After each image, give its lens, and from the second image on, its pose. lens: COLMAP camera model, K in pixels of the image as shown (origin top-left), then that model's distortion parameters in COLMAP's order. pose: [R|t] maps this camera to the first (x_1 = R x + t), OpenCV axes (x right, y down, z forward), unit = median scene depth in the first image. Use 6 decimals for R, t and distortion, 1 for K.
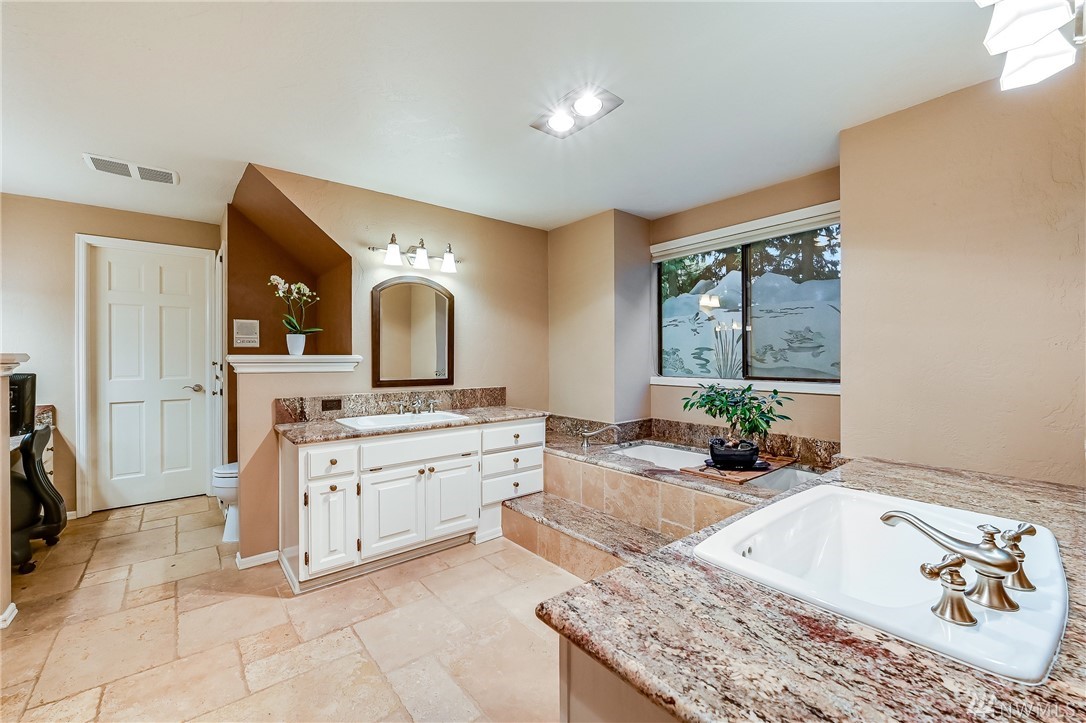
lens RADIAL K [[430.1, 0, 542.1], [0, 430.1, 358.1], [0, 0, 1]] dist [0.002057, 0.000419]
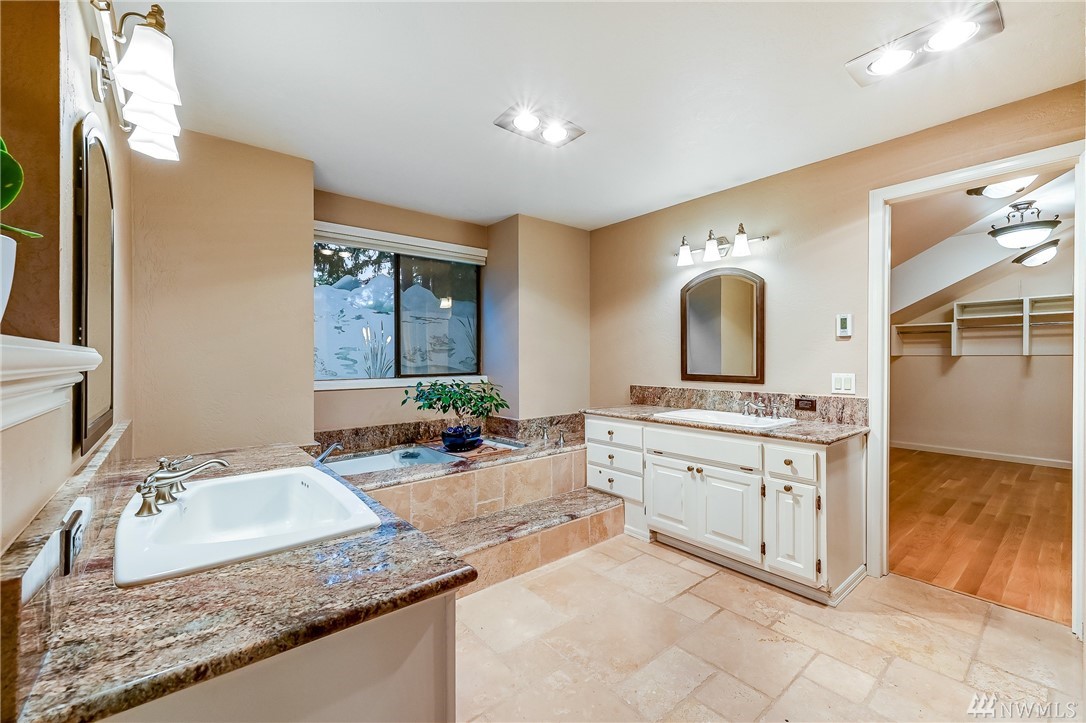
lens RADIAL K [[444.9, 0, 536.2], [0, 444.9, 358.5], [0, 0, 1]] dist [0.001428, 0.000653]
pose [[0.015539, 0.001374, 0.999878, -0.820424], [0.004168, 0.999990, -0.001439, 0.004731], [-0.999871, 0.004189, 0.015533, 0.793508]]
